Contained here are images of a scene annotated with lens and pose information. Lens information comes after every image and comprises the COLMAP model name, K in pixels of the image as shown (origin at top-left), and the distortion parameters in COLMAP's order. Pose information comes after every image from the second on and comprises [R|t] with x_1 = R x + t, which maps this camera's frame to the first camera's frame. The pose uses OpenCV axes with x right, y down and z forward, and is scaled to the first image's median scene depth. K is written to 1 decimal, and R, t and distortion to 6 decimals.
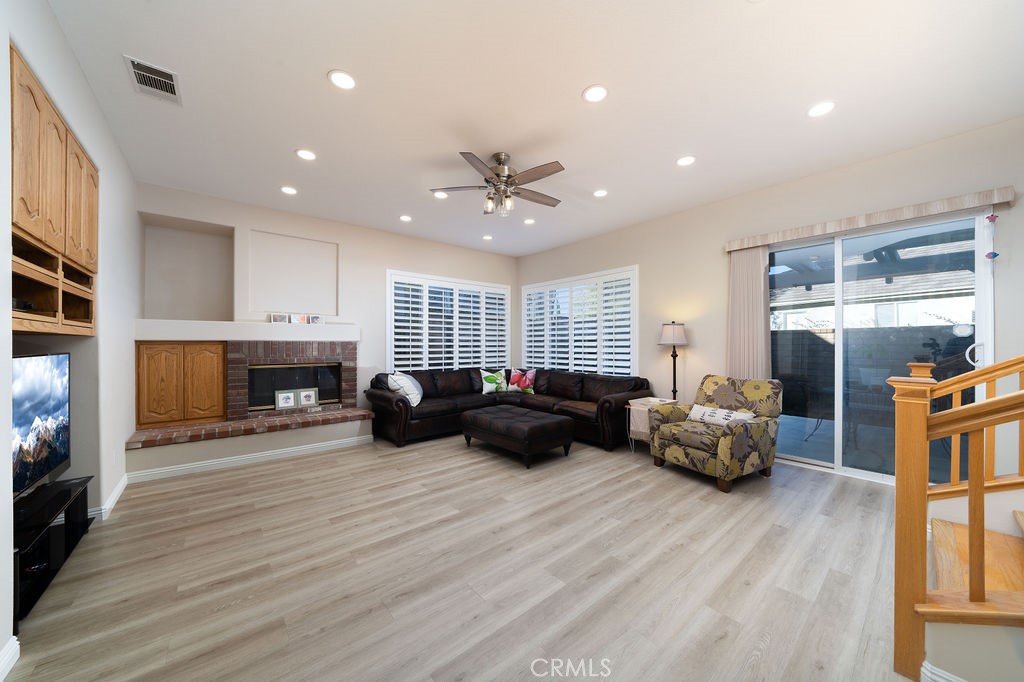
lens RADIAL K [[356.2, 0, 507.7], [0, 356.2, 344.2], [0, 0, 1]] dist [-0.014797, -0.000050]
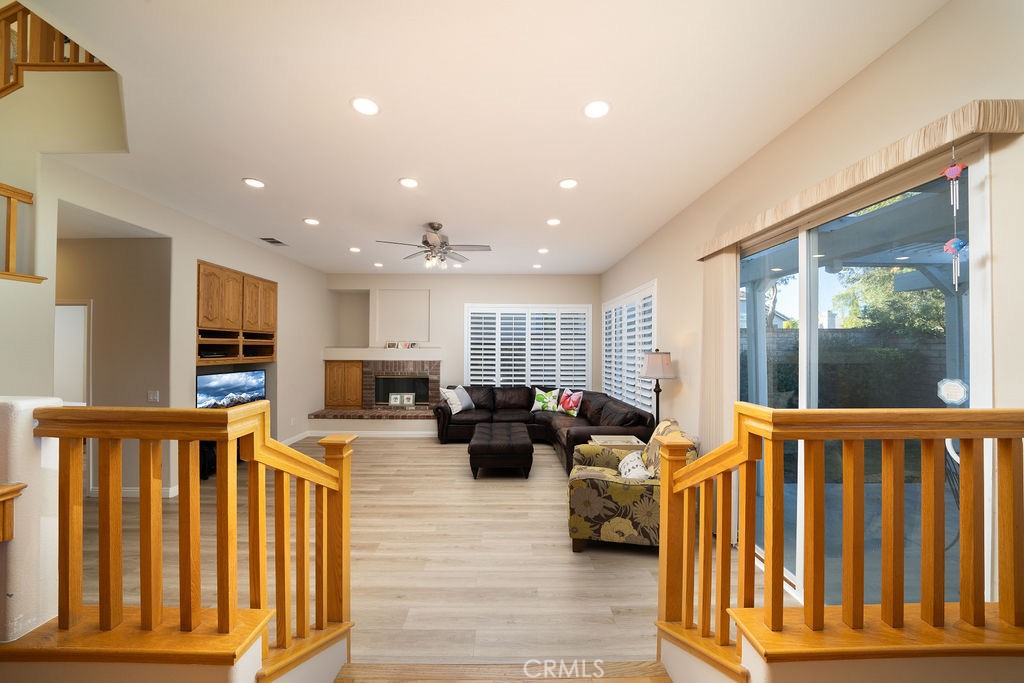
lens RADIAL K [[360.6, 0, 508.9], [0, 360.6, 344.0], [0, 0, 1]] dist [-0.021186, -0.000035]
pose [[0.771096, -0.003901, -0.636707, 0.736537], [-0.005256, 0.999908, -0.012491, -0.063359], [0.636697, 0.012978, 0.771005, 0.131652]]
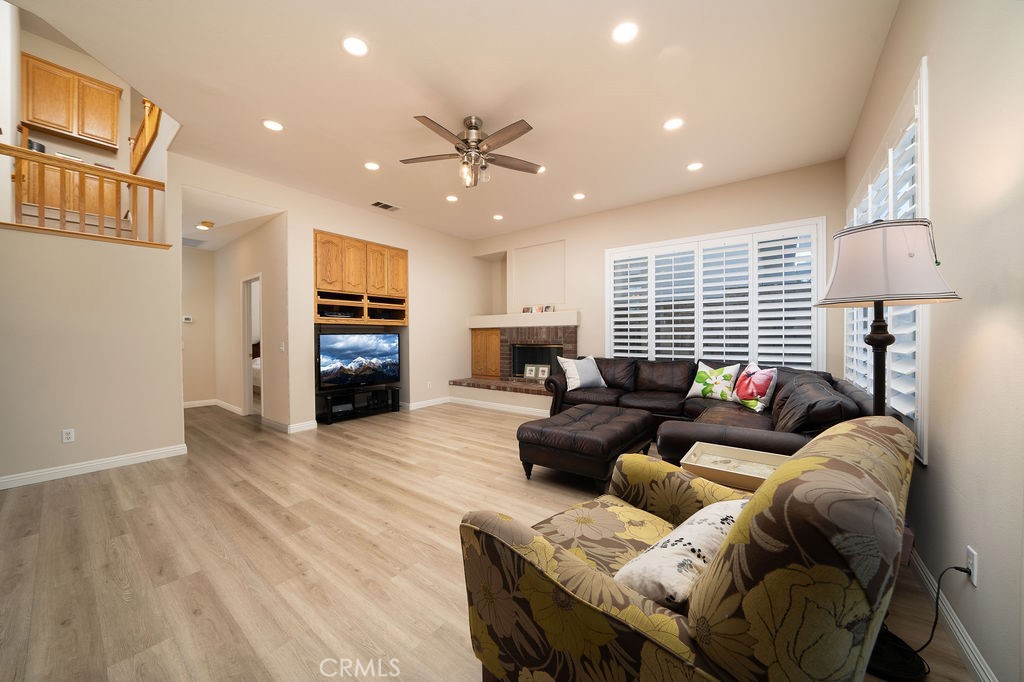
lens RADIAL K [[360.6, 0, 508.9], [0, 360.6, 343.5], [0, 0, 1]] dist [-0.021186, -0.000035]
pose [[0.215900, 0.016602, -0.976274, 0.680348], [0.004589, 0.999827, 0.018018, 0.028894], [0.976405, -0.008370, 0.215786, 0.650414]]
